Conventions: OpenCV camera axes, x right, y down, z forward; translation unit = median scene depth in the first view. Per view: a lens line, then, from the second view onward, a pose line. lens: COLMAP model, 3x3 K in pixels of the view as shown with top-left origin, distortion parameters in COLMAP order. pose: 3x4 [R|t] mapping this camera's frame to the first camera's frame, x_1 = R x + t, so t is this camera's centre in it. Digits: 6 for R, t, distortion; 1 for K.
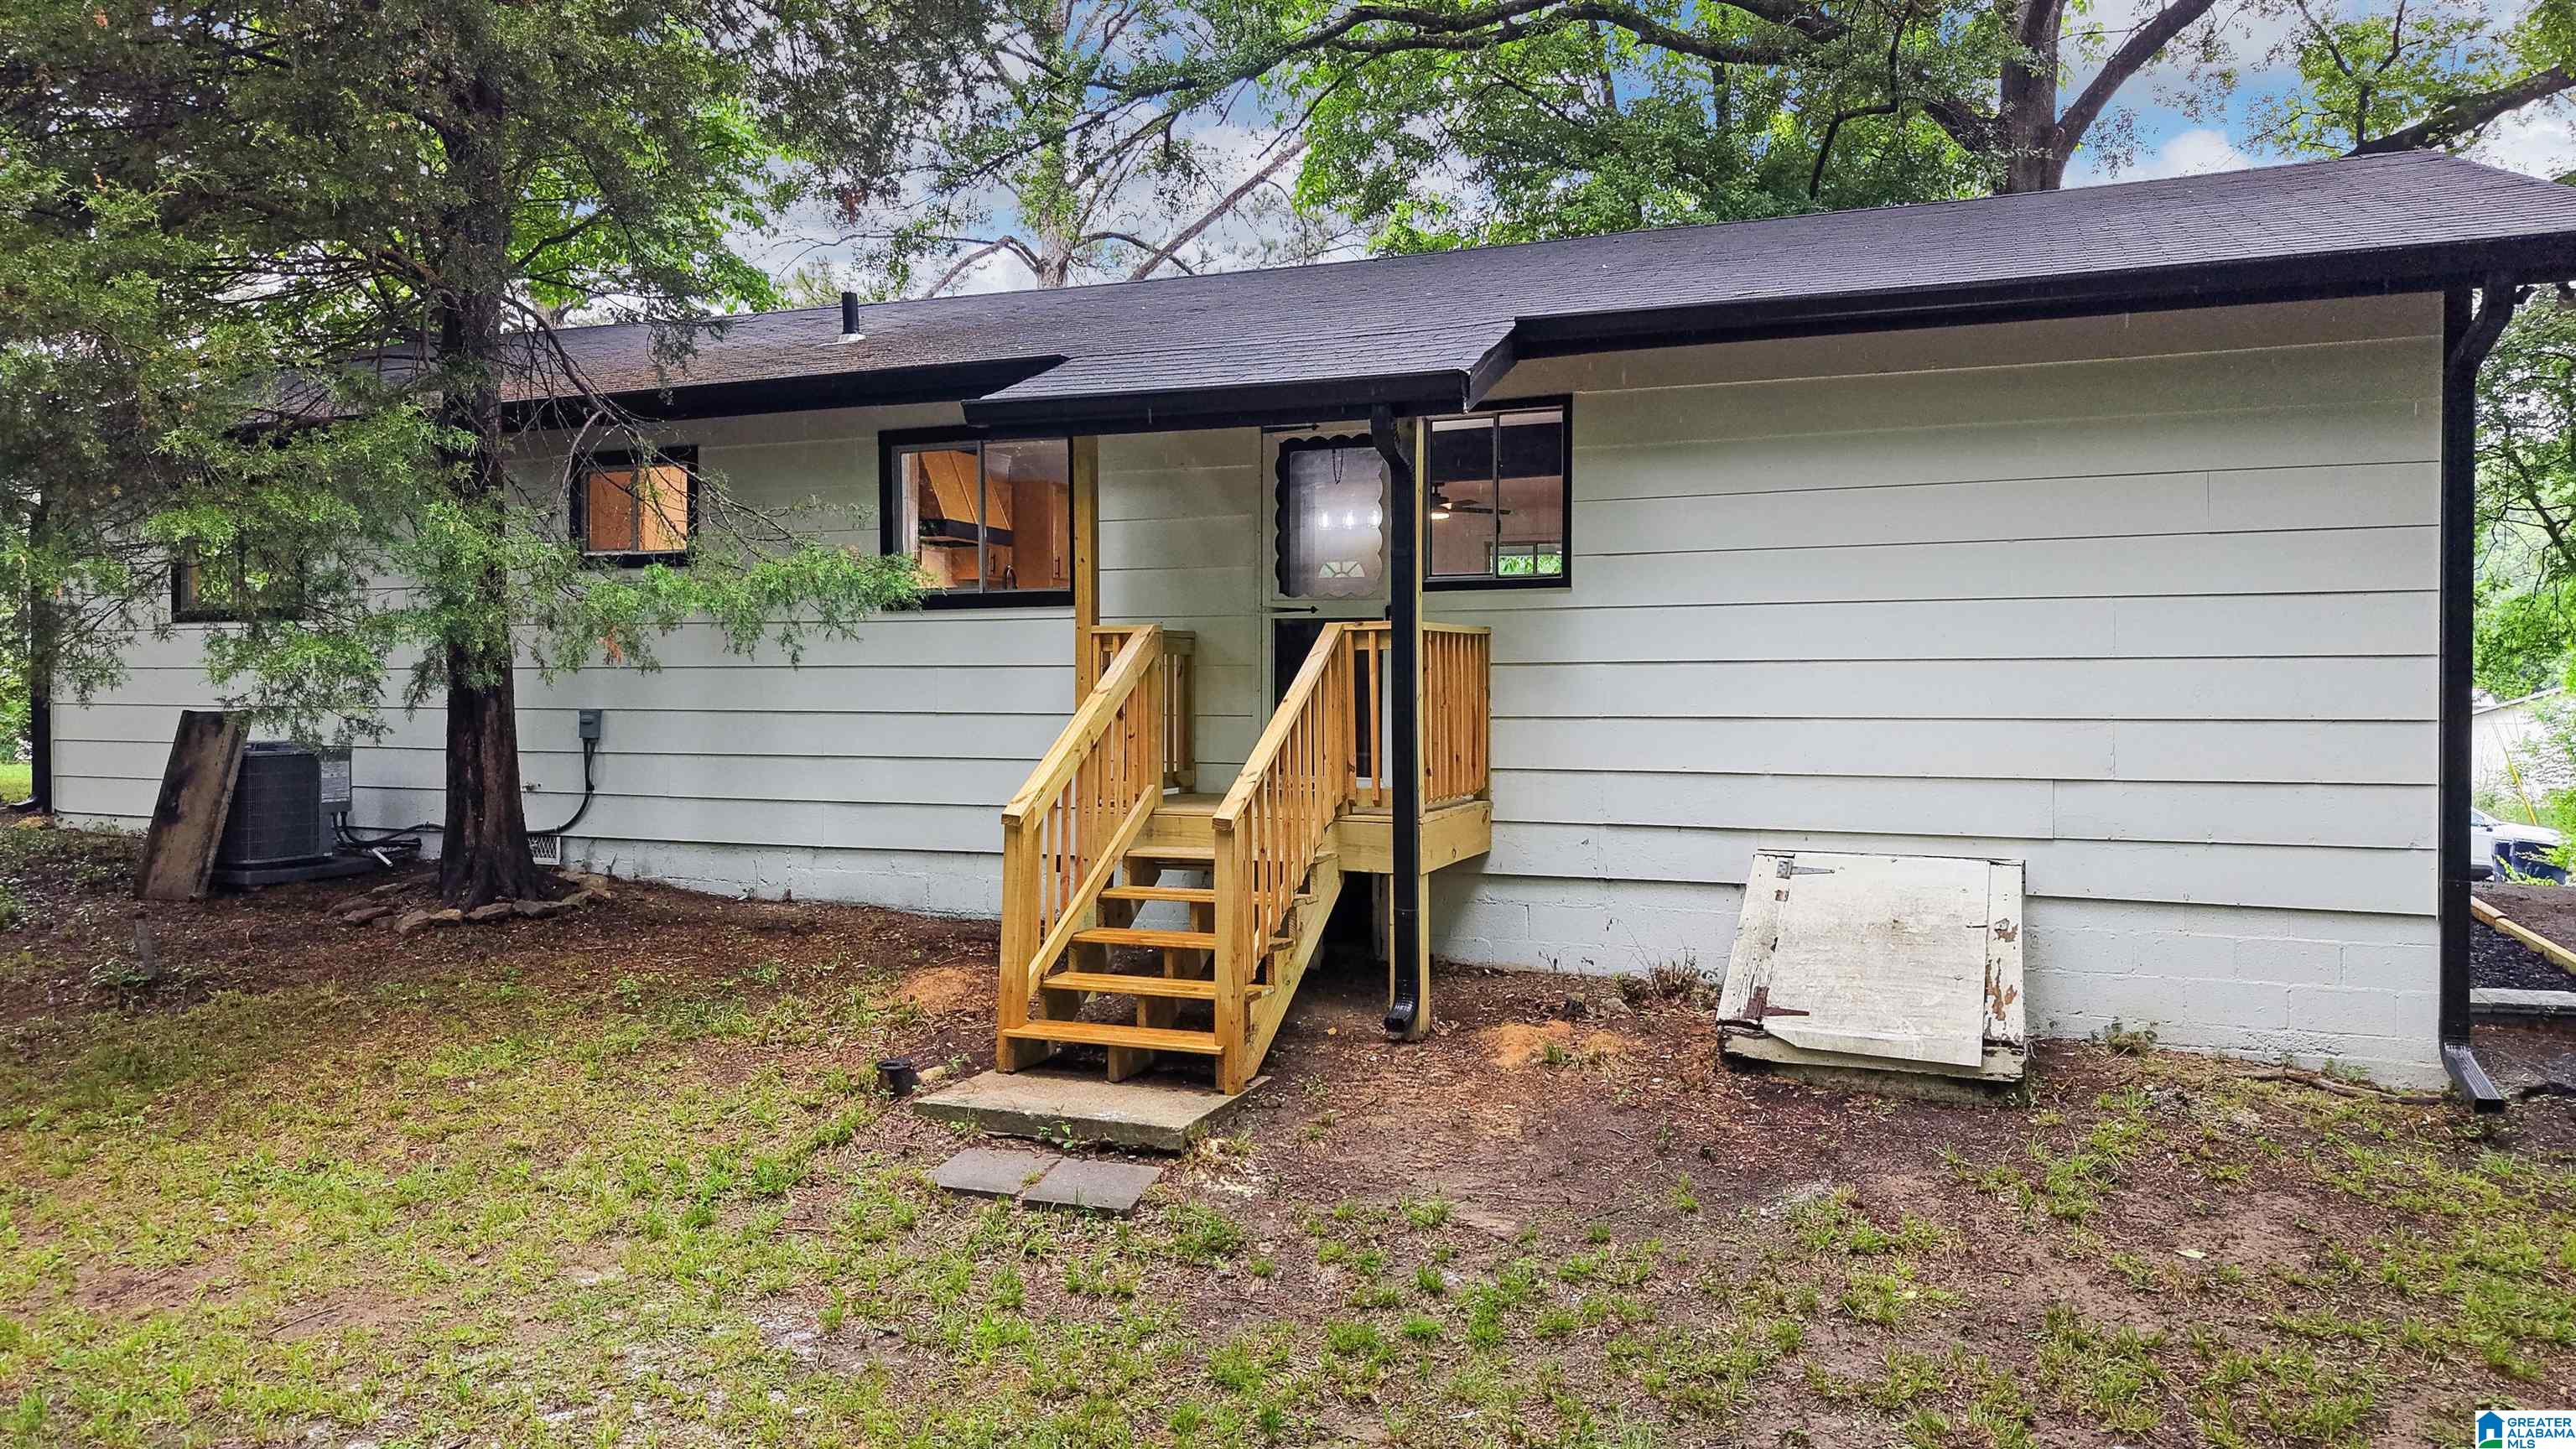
lens RADIAL K [[1986.4, 0, 1288.0], [0, 1986.4, 724.5], [0, 0, 1]] dist [0.051221, -0.001441]
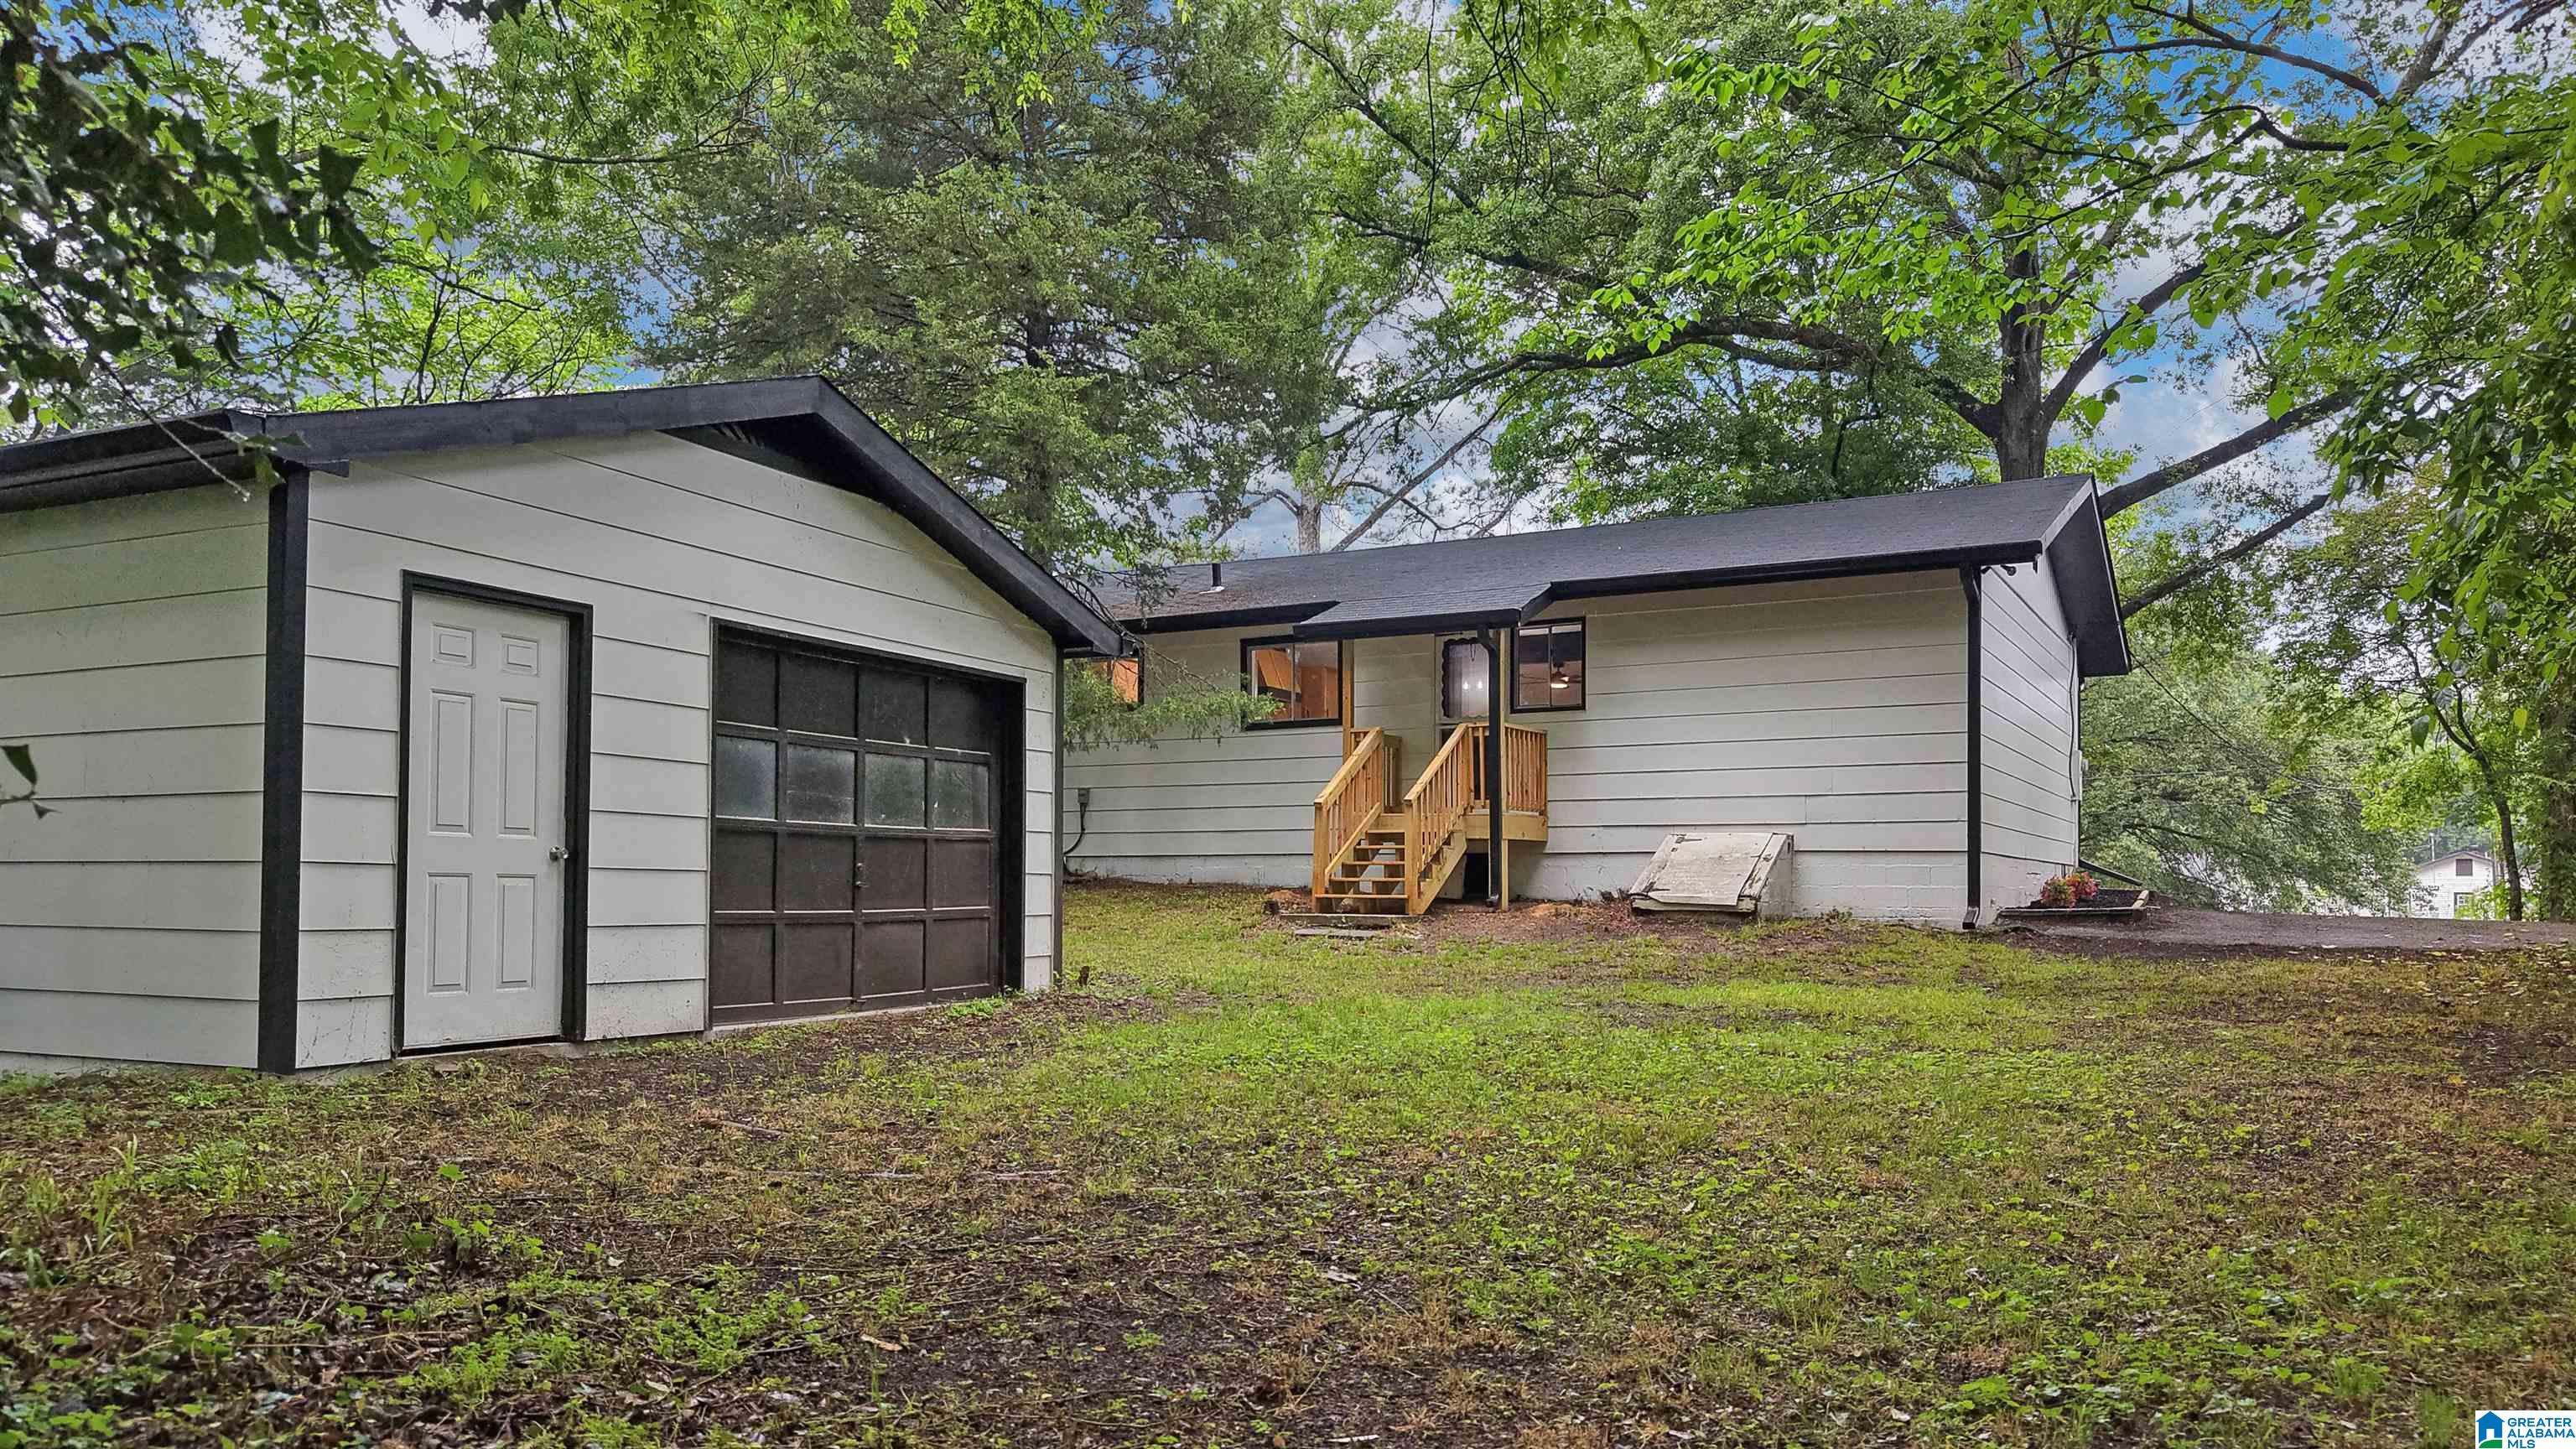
lens RADIAL K [[1986.4, 0, 1288.0], [0, 1986.4, 724.5], [0, 0, 1]] dist [0.051221, -0.001441]
pose [[0.992707, -0.008114, -0.120276, 0.085370], [-0.003970, 0.994991, -0.099890, 0.150799], [0.120484, 0.099639, 0.987702, -1.050348]]
